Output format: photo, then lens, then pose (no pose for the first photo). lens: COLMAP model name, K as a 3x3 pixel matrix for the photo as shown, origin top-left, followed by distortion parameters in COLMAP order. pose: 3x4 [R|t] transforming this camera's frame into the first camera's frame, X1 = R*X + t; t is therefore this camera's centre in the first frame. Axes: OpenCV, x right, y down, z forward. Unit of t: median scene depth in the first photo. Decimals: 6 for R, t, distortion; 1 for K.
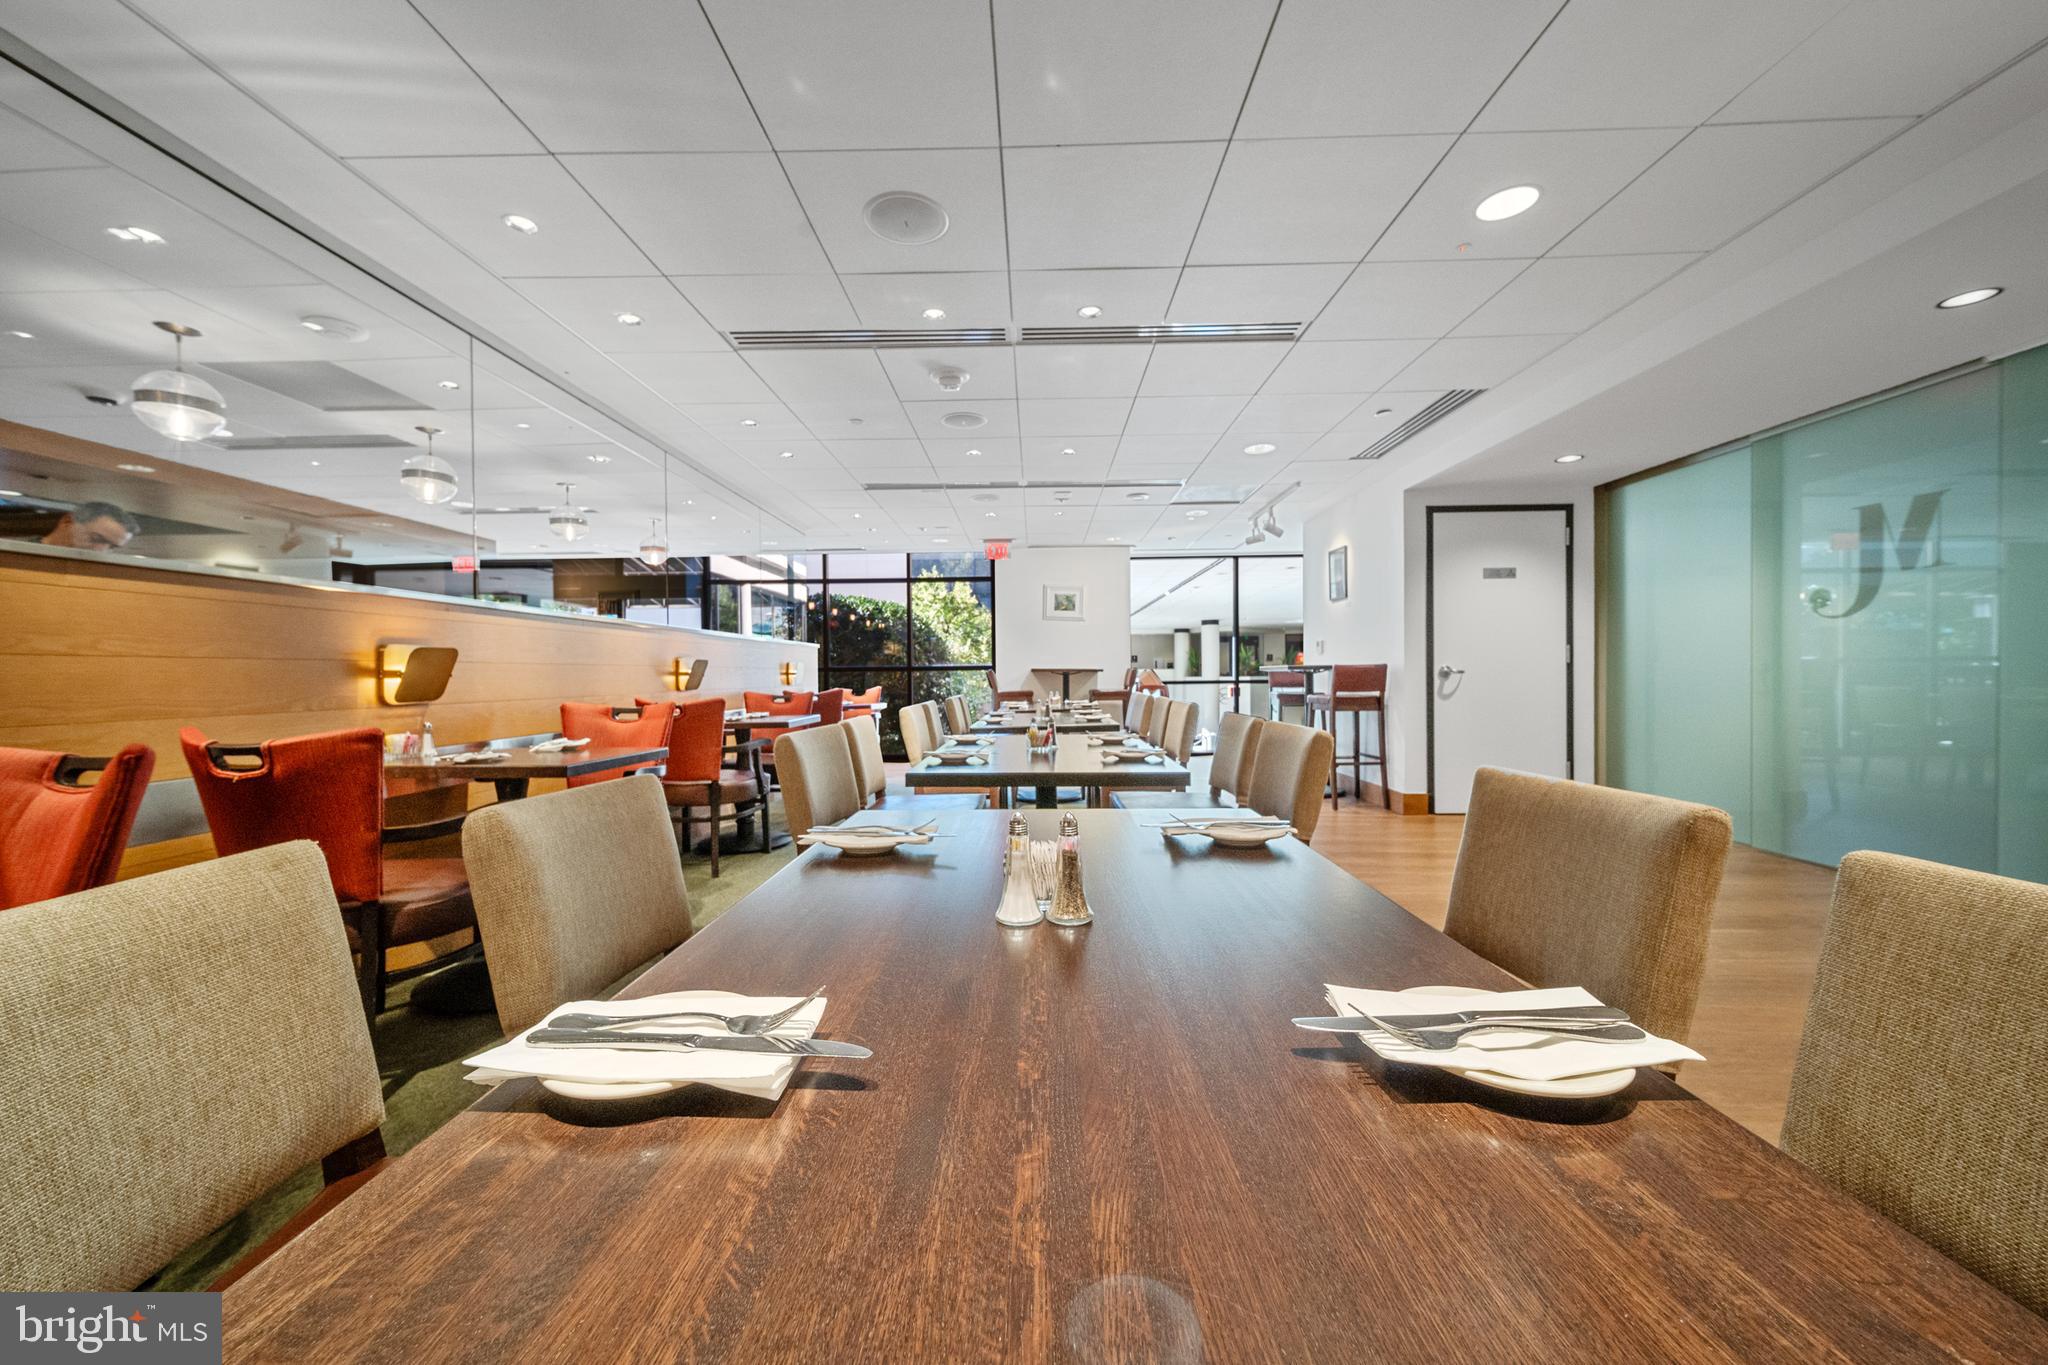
lens RADIAL K [[751.5, 0, 1020.0], [0, 751.5, 681.3], [0, 0, 1]] dist [0.001442, -0.001022]
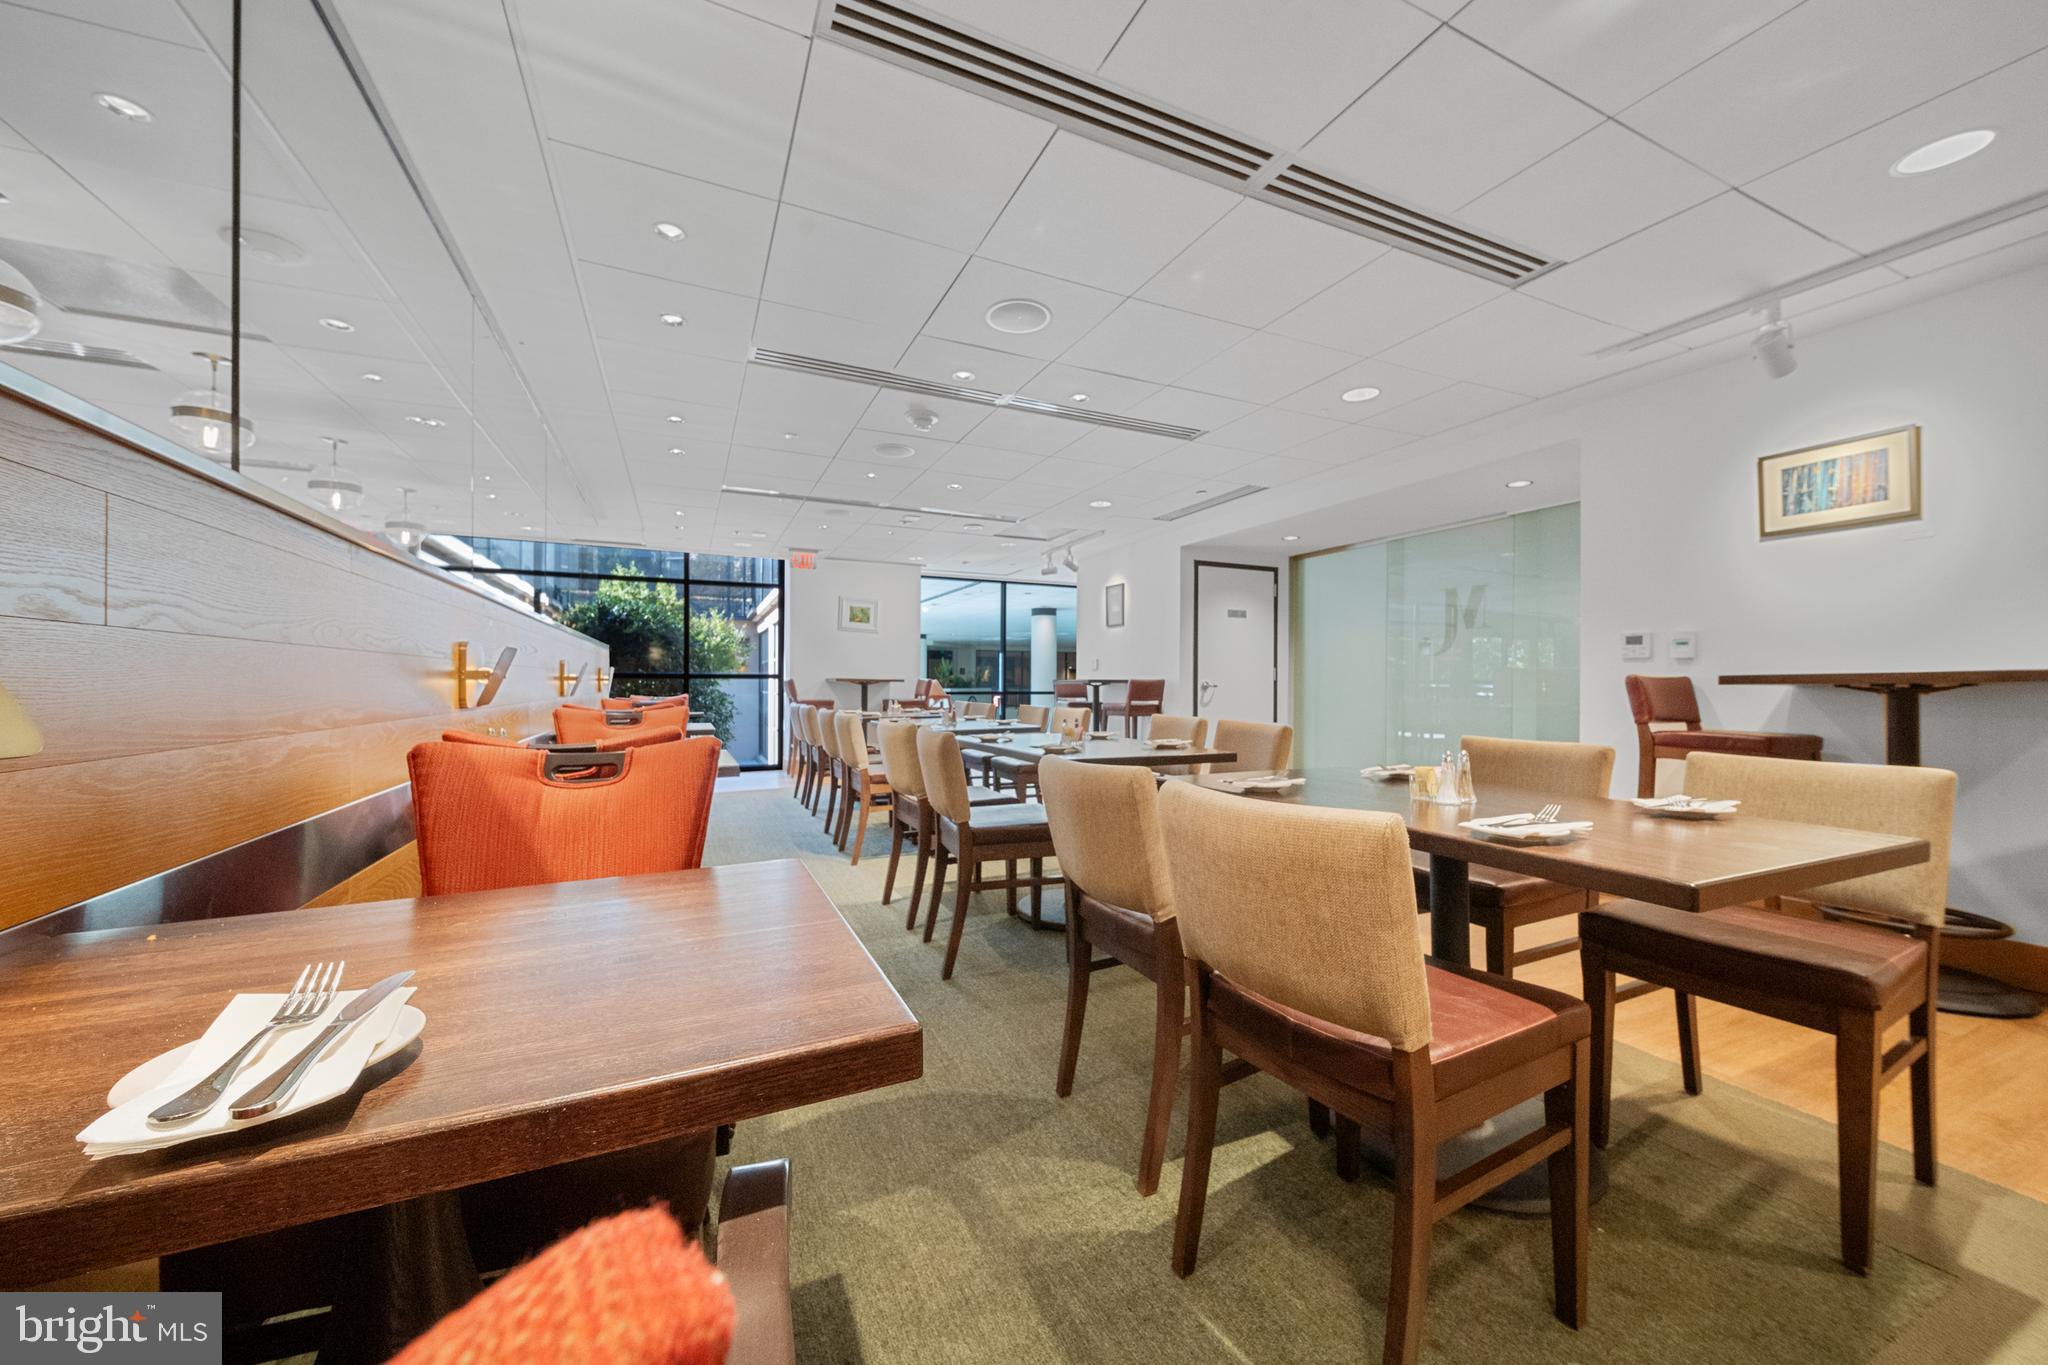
lens RADIAL K [[751.5, 0, 1030.5], [0, 751.5, 682.7], [0, 0, 1]] dist [0.001442, -0.001022]
pose [[0.895548, 0.012770, 0.444781, -0.283326], [-0.006613, 0.999860, -0.015392, 0.004217], [-0.444915, 0.010843, 0.895507, -0.047432]]
